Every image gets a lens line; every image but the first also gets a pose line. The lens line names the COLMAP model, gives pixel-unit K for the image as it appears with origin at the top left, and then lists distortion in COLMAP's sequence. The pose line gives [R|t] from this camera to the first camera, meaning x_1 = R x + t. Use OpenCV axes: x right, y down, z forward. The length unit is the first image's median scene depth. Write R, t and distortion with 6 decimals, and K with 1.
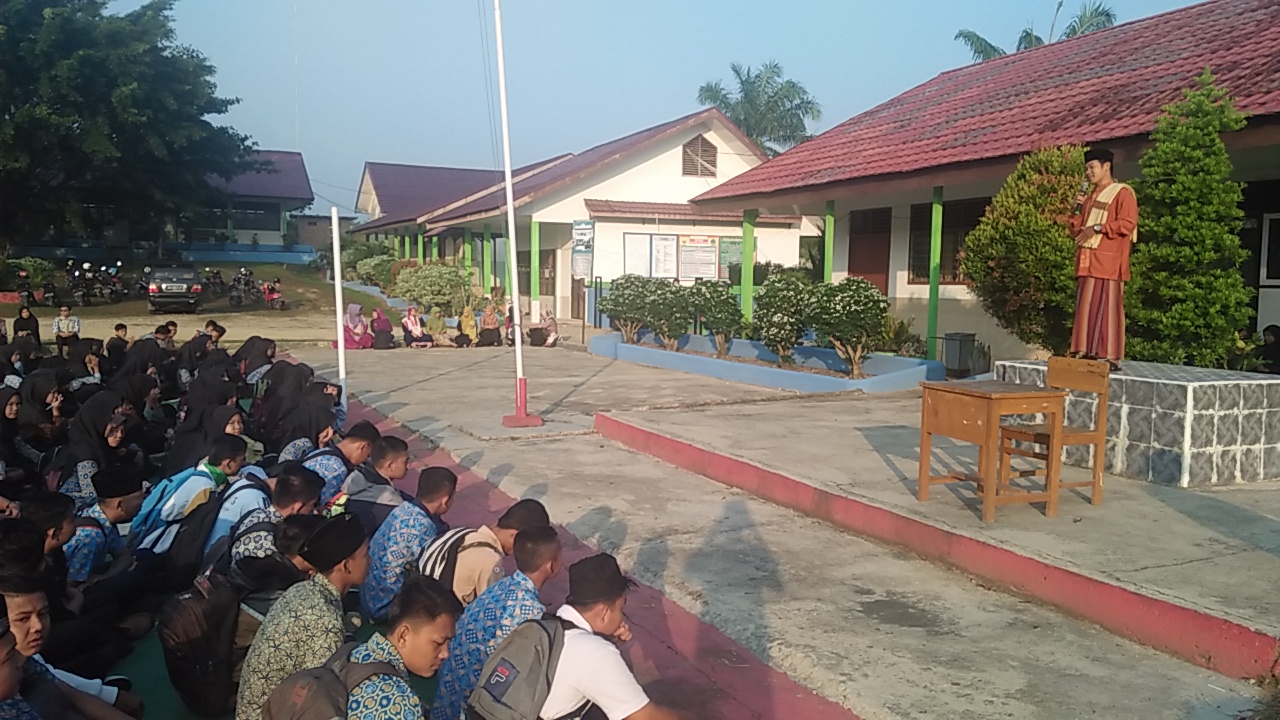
lens RADIAL K [[1021.2, 0, 640.0], [0, 1021.2, 360.0], [0, 0, 1]] dist [0.097885, -0.128260]
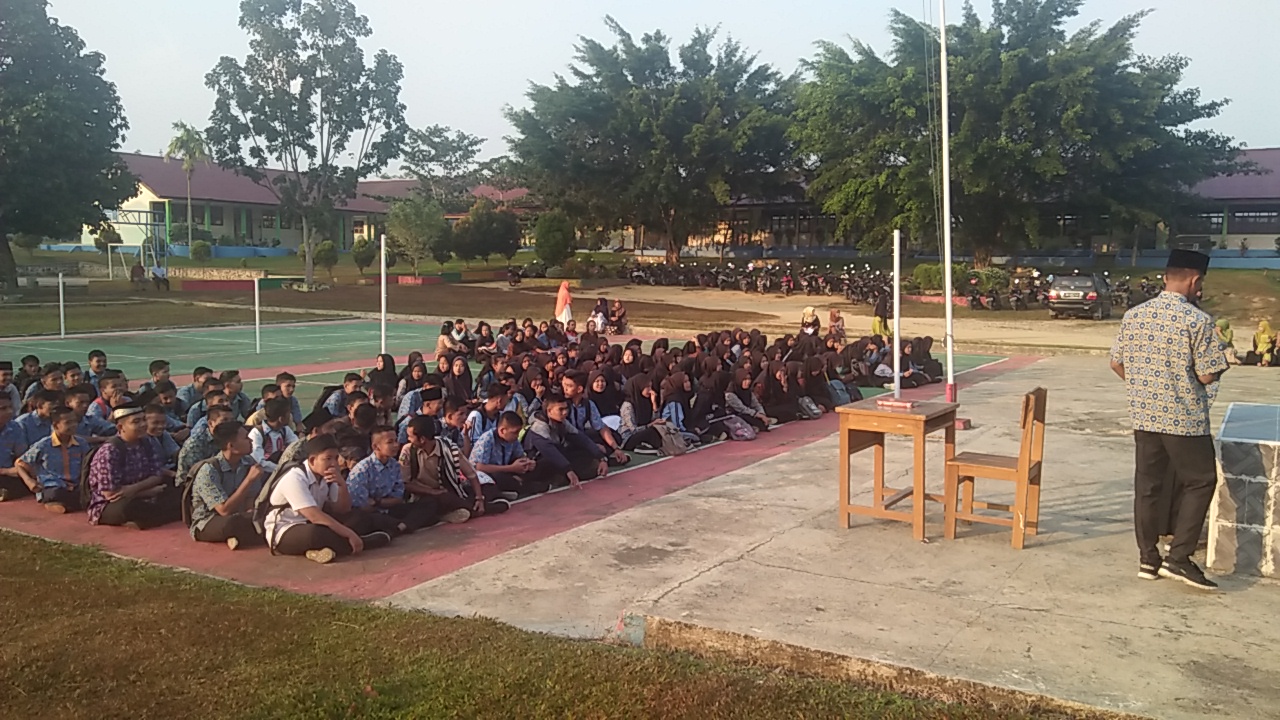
lens RADIAL K [[1020.8, 0, 646.2], [0, 1020.8, 358.3], [0, 0, 1]] dist [0.086231, -0.131267]
pose [[0.562153, 0.066305, -0.824371, 0.303972], [-0.071648, 0.996938, 0.031327, -0.010304], [0.823924, 0.041454, 0.565182, 0.061430]]
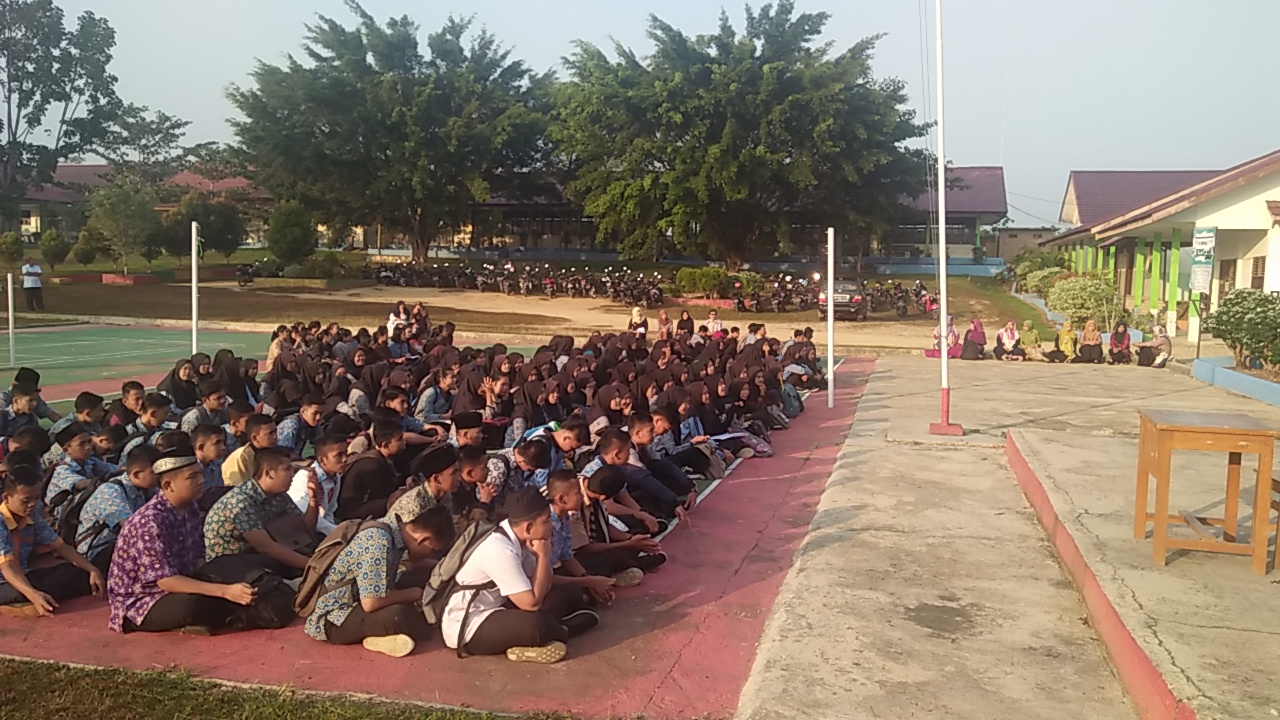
lens RADIAL K [[1020.8, 0, 646.2], [0, 1020.8, 358.3], [0, 0, 1]] dist [0.086231, -0.131267]
pose [[0.775258, 0.053692, -0.629358, 0.153884], [-0.061772, 0.998049, 0.009055, -0.001444], [0.628616, 0.031857, 0.777063, -0.000408]]
